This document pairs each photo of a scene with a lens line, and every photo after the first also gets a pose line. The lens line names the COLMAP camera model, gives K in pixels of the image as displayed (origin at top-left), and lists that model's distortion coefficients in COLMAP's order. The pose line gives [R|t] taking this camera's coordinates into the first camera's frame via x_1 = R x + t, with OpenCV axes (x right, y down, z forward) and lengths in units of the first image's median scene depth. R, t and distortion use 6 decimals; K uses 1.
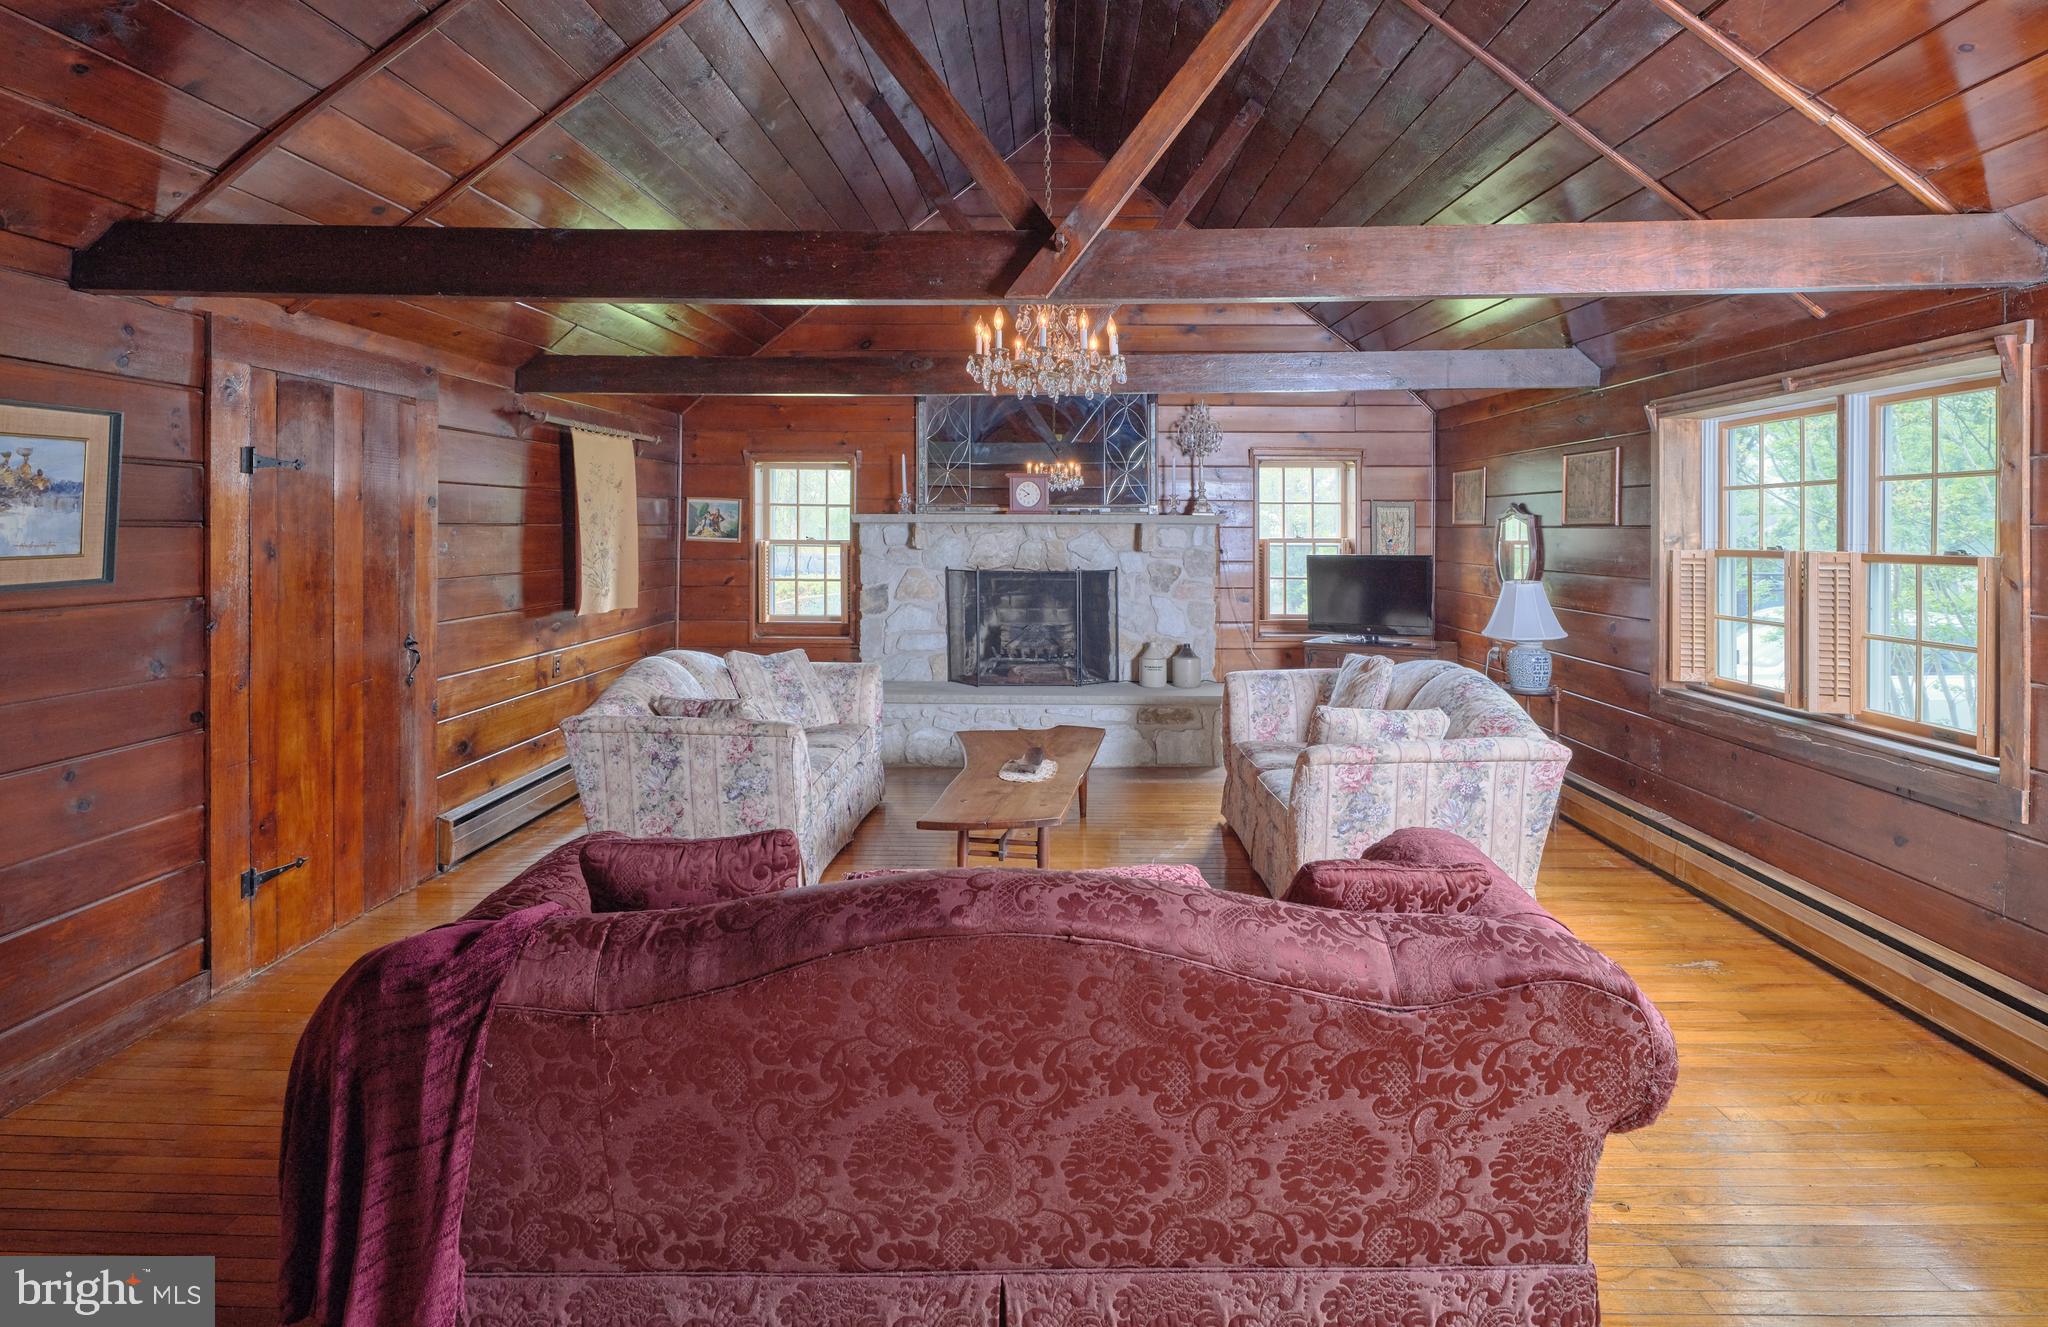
lens RADIAL K [[926.8, 0, 1065.1], [0, 926.8, 531.2], [0, 0, 1]] dist [-0.000537, 0.000161]
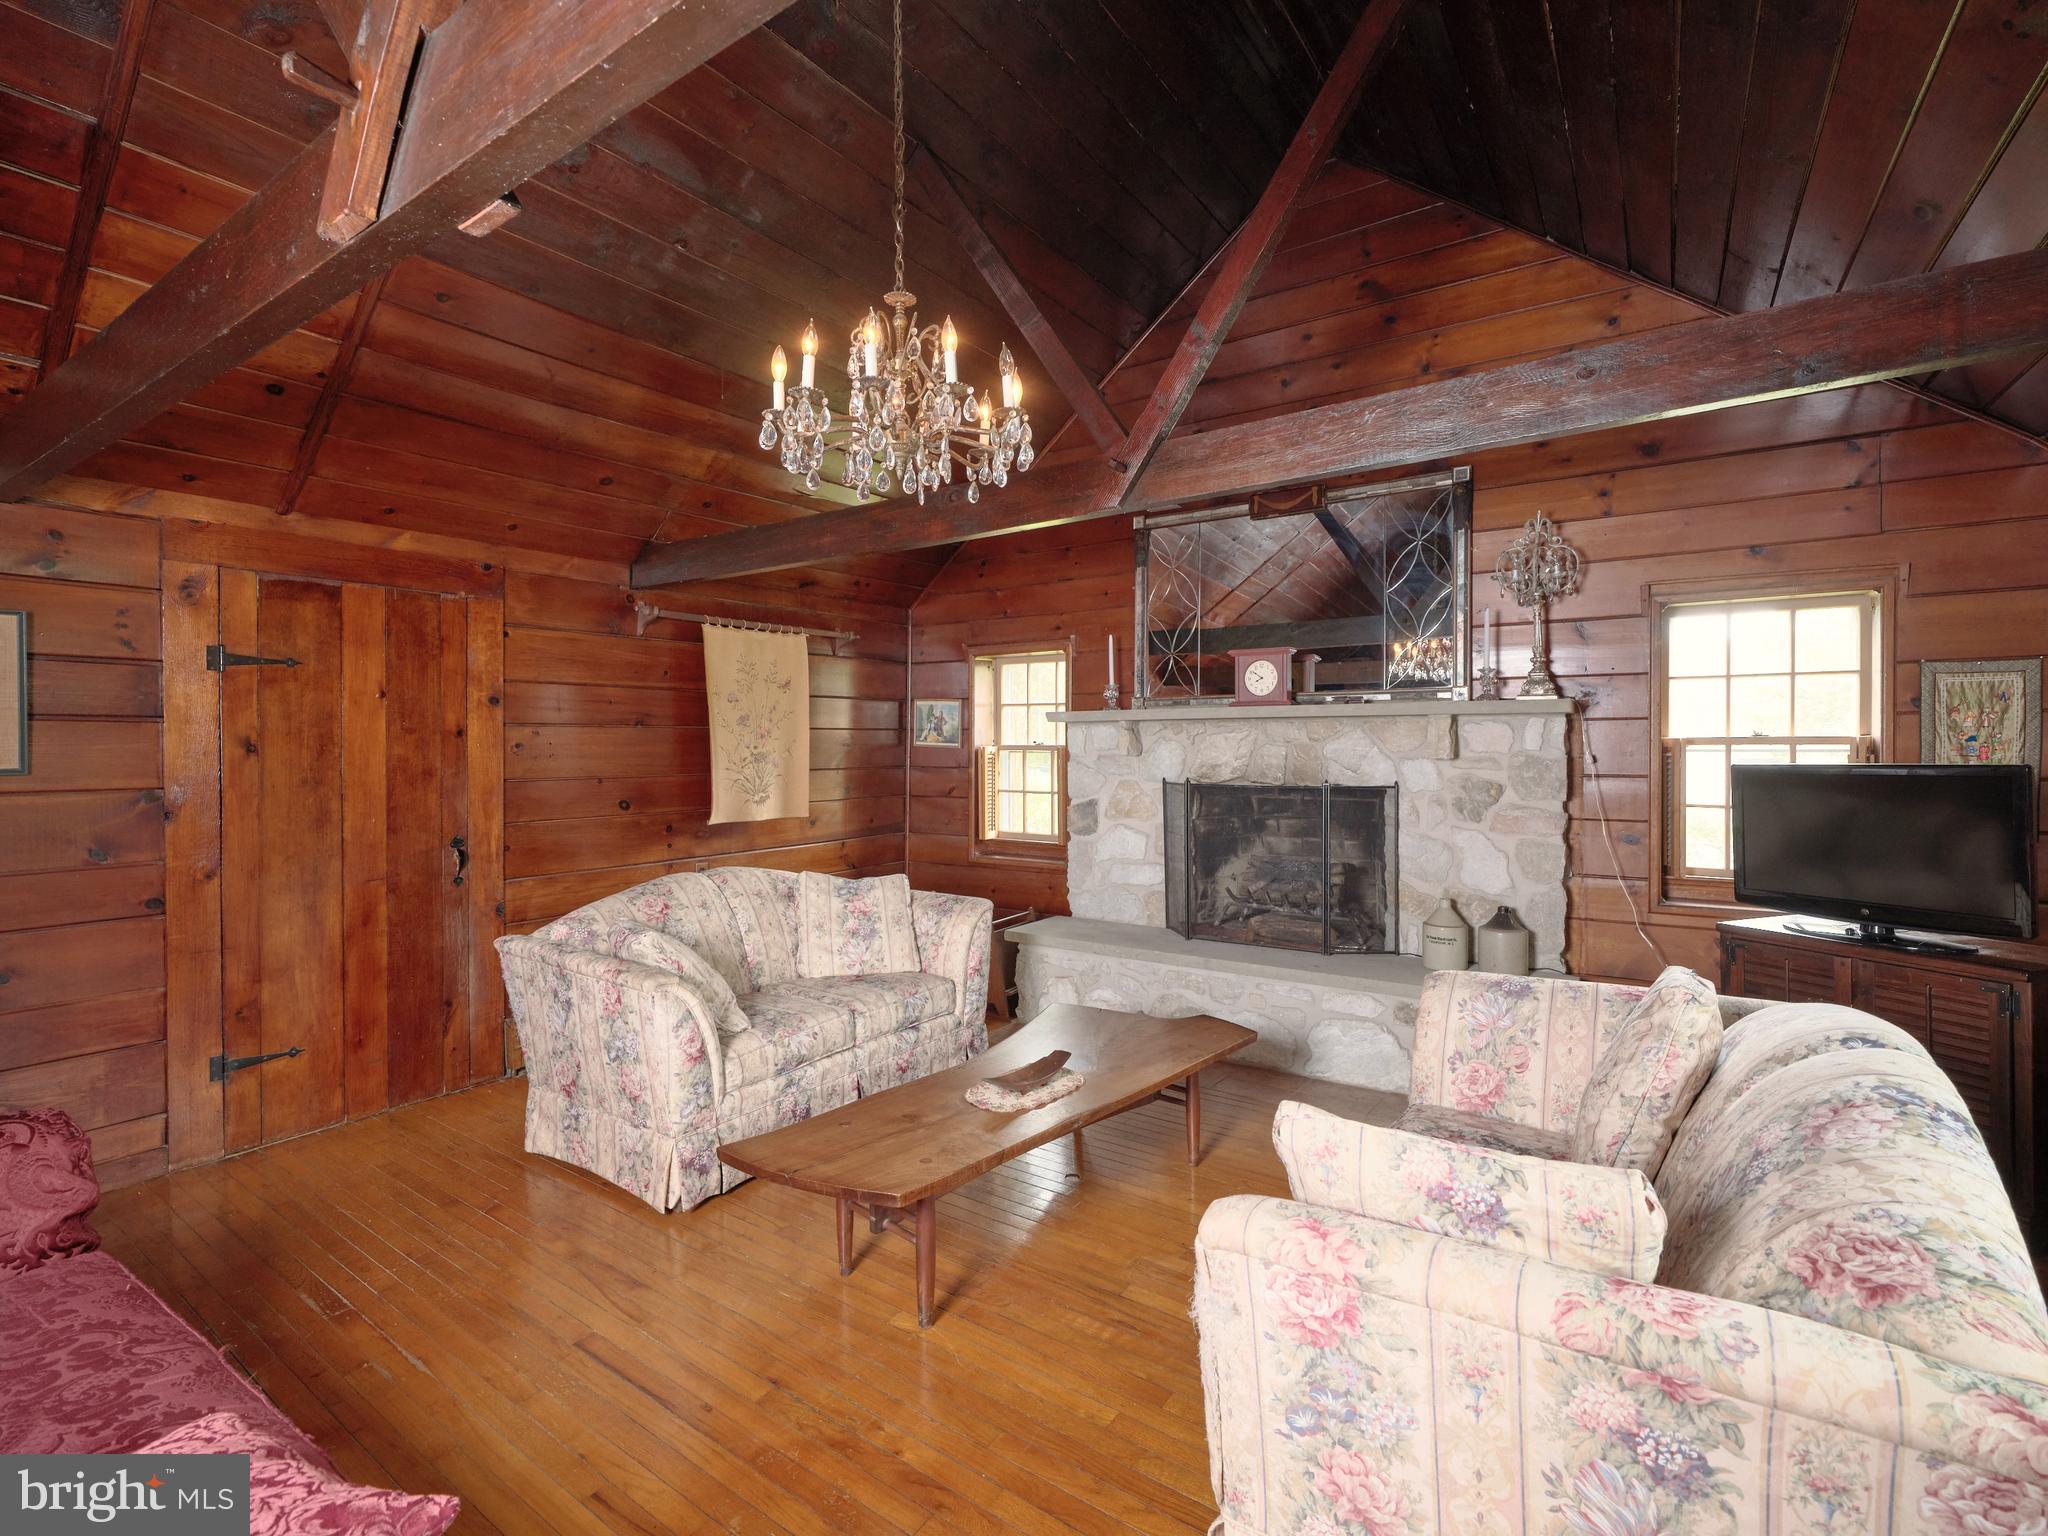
lens RADIAL K [[936.7, 0, 1036.4], [0, 936.7, 756.4], [0, 0, 1]] dist [-0.000545, -0.000017]
pose [[0.833128, -0.000292, -0.553080, 0.216459], [0.005226, 0.999959, 0.007344, 0.014302], [0.553055, -0.009009, 0.833096, 0.302447]]
